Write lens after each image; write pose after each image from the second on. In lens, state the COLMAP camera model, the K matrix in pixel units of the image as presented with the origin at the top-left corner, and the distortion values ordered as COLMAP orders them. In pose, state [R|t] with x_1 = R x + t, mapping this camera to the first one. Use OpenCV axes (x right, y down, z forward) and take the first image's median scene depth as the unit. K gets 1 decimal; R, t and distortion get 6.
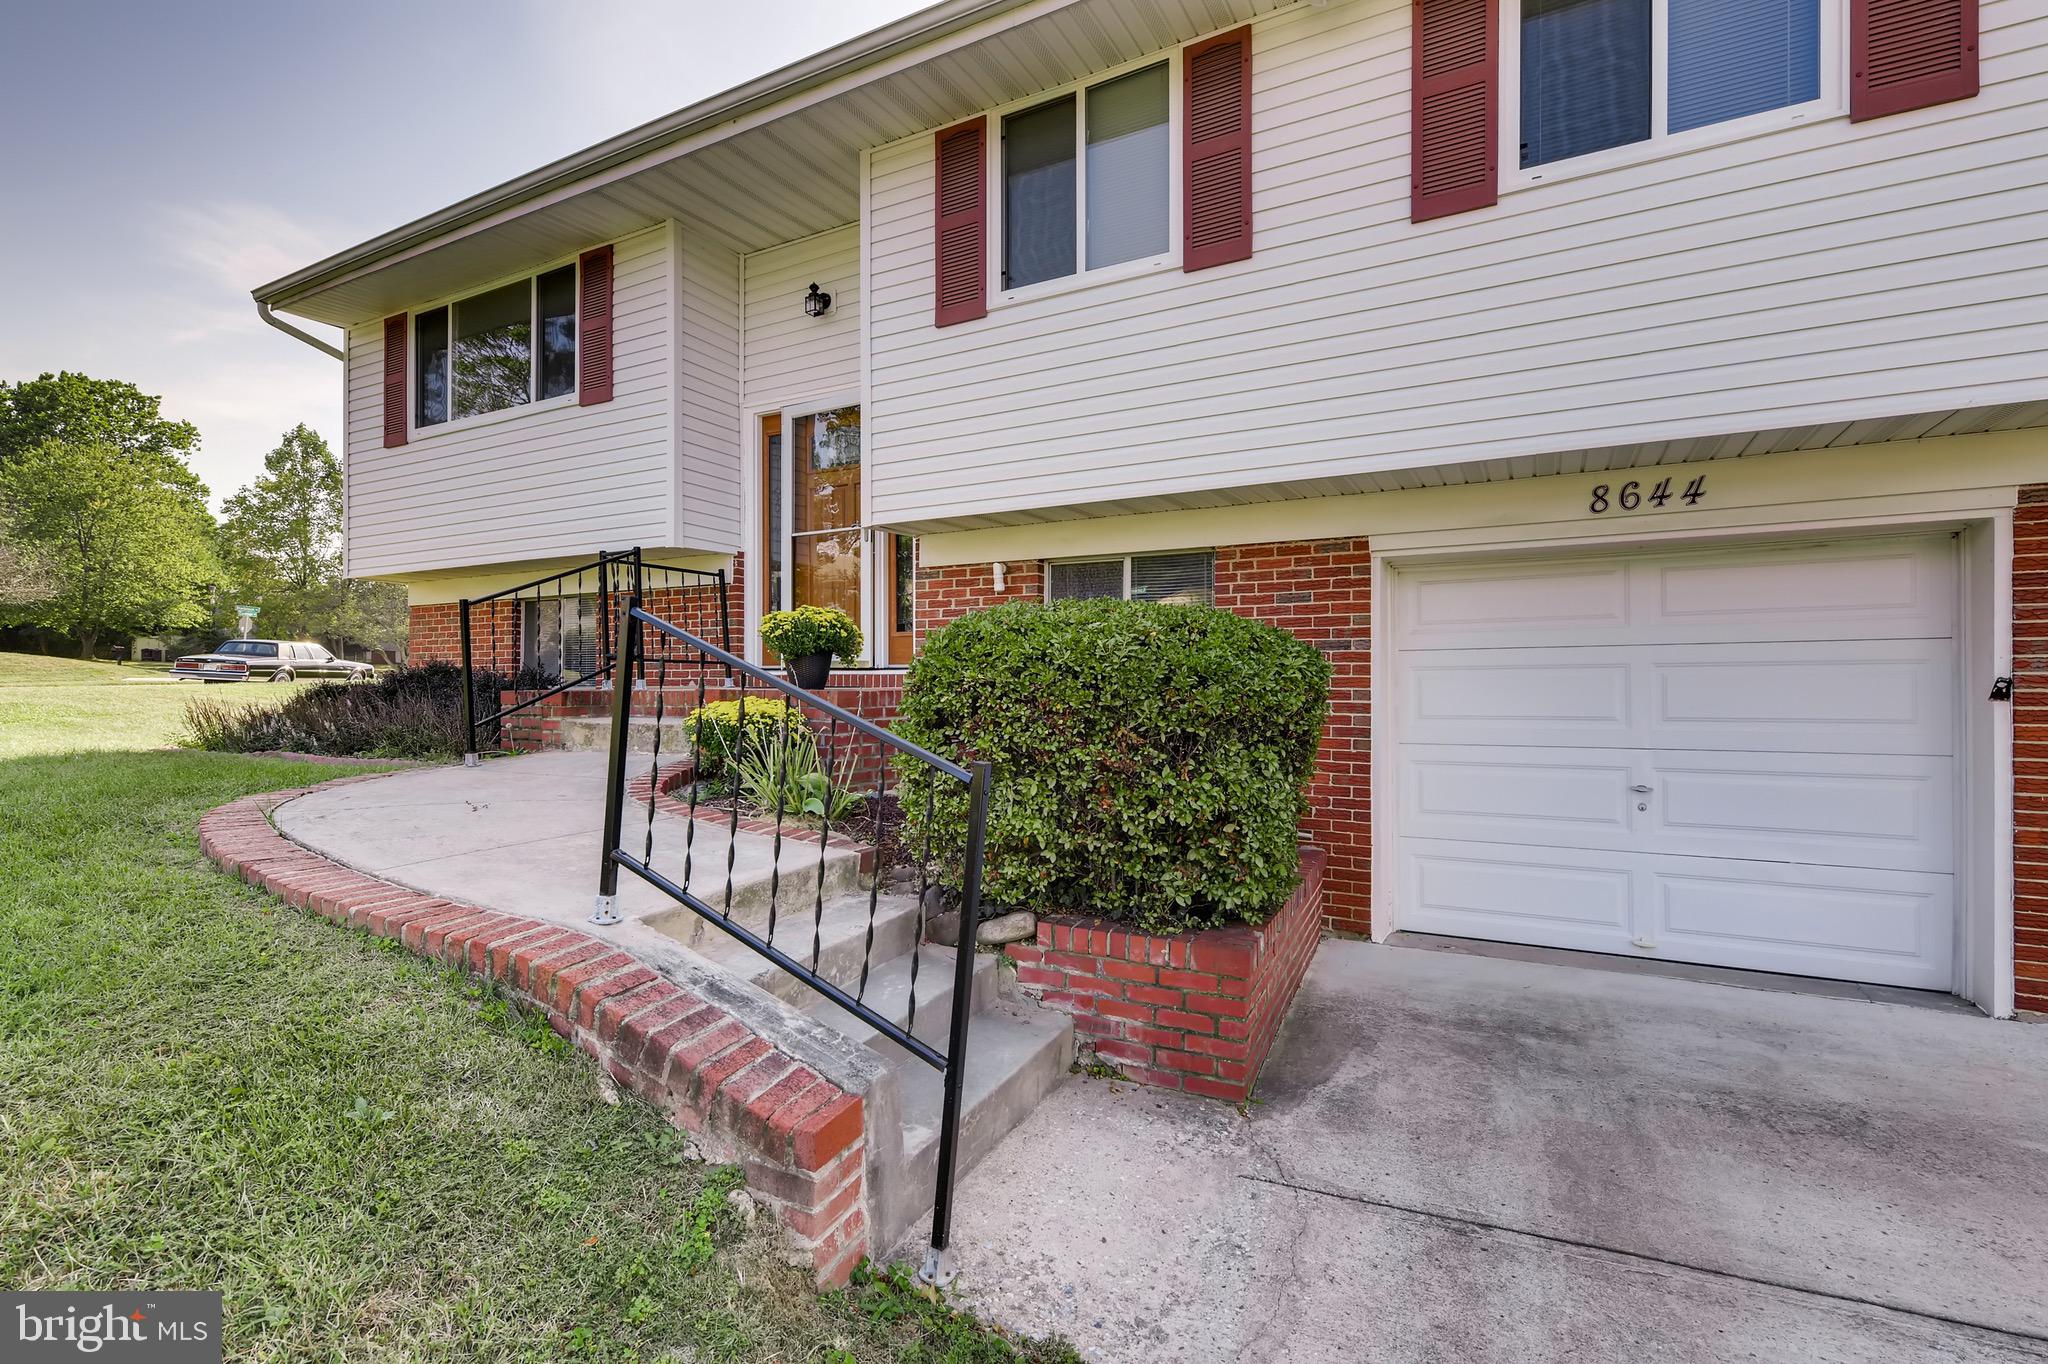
lens RADIAL K [[957.5, 0, 1031.2], [0, 957.5, 682.5], [0, 0, 1]] dist [0.015268, -0.005948]
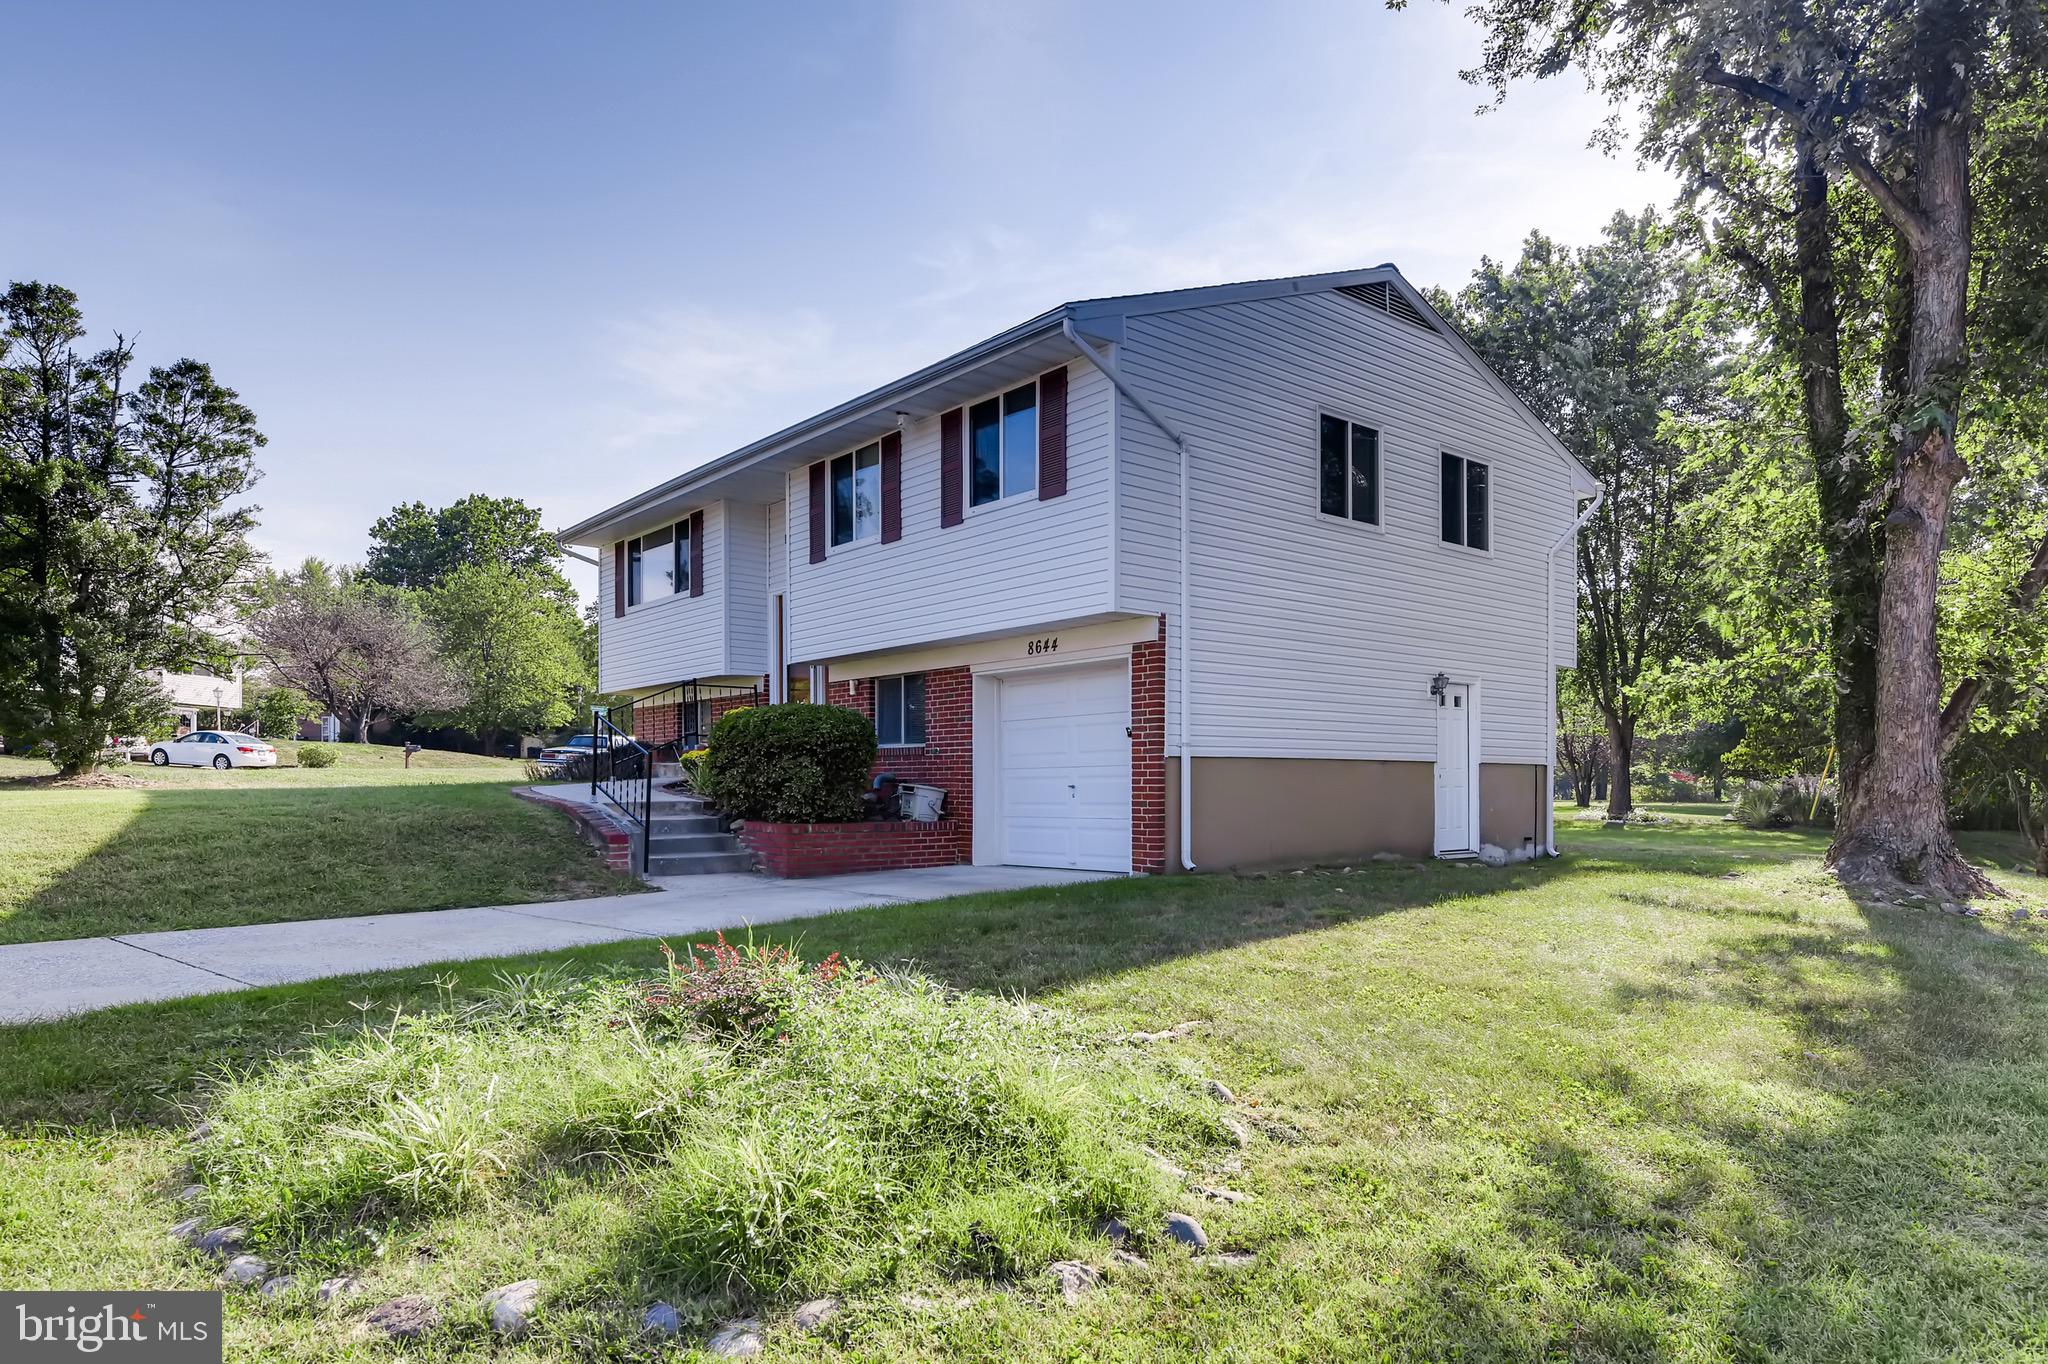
lens RADIAL K [[1263.6, 0, 1025.7], [0, 1263.6, 791.6], [0, 0, 1]] dist [0.000977, -0.000147]
pose [[0.931071, -0.002705, -0.364829, 1.461010], [0.005758, 0.999957, 0.007280, 0.097120], [0.364793, -0.008879, 0.931046, -1.470502]]
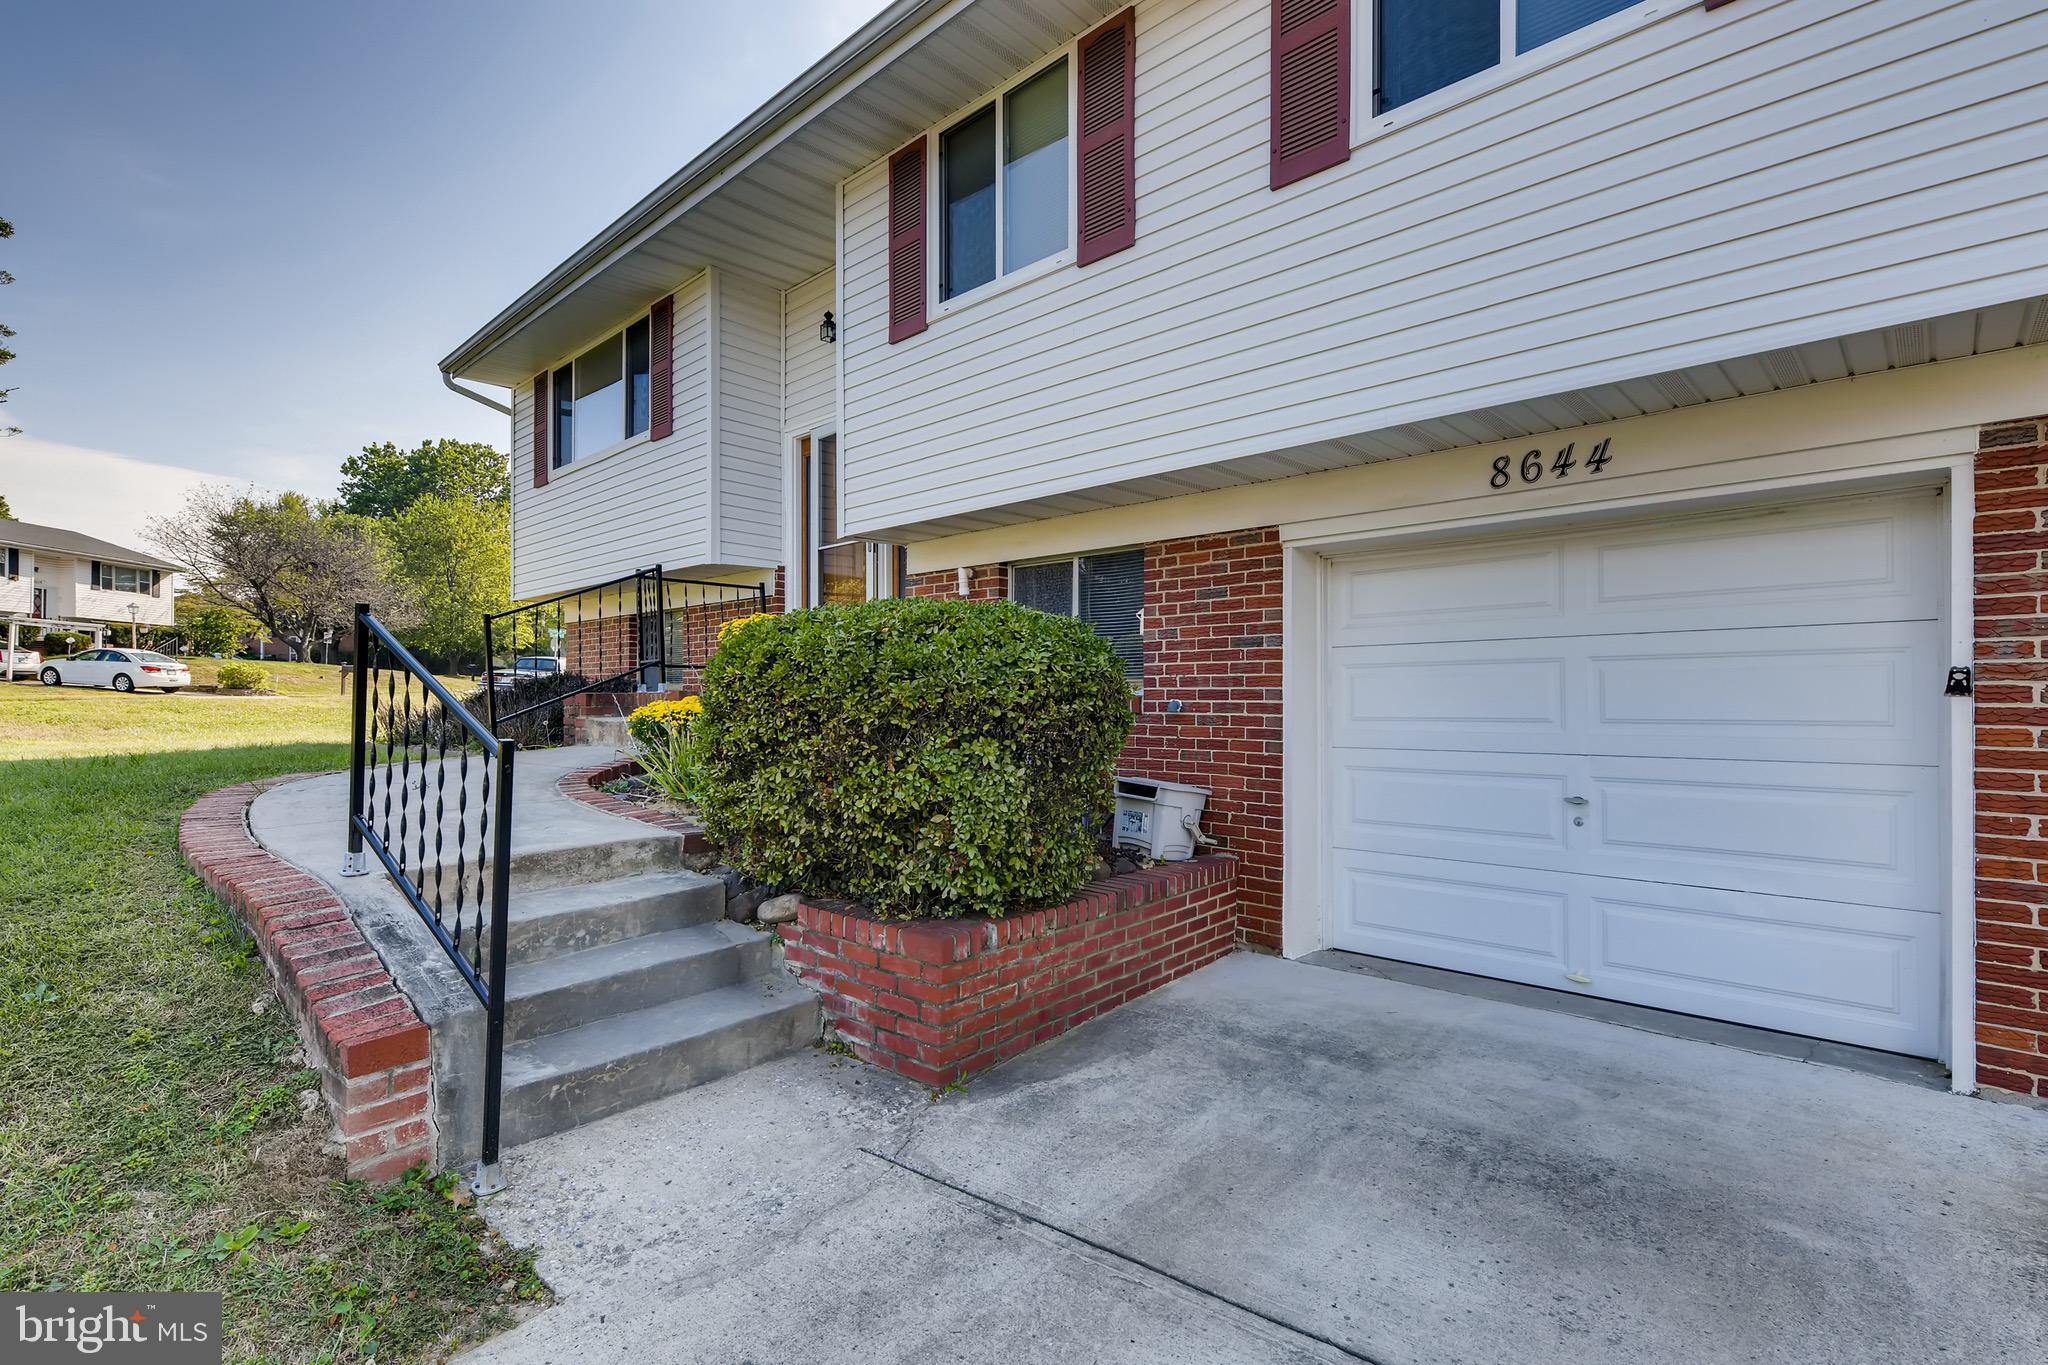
lens RADIAL K [[972.5, 0, 1030.8], [0, 972.5, 693.9], [0, 0, 1]] dist [0.014552, -0.006239]
pose [[0.967041, -0.001418, -0.254617, 0.366072], [0.001316, 0.999999, -0.000570, 0.012943], [0.254617, 0.000217, 0.967042, 0.015923]]
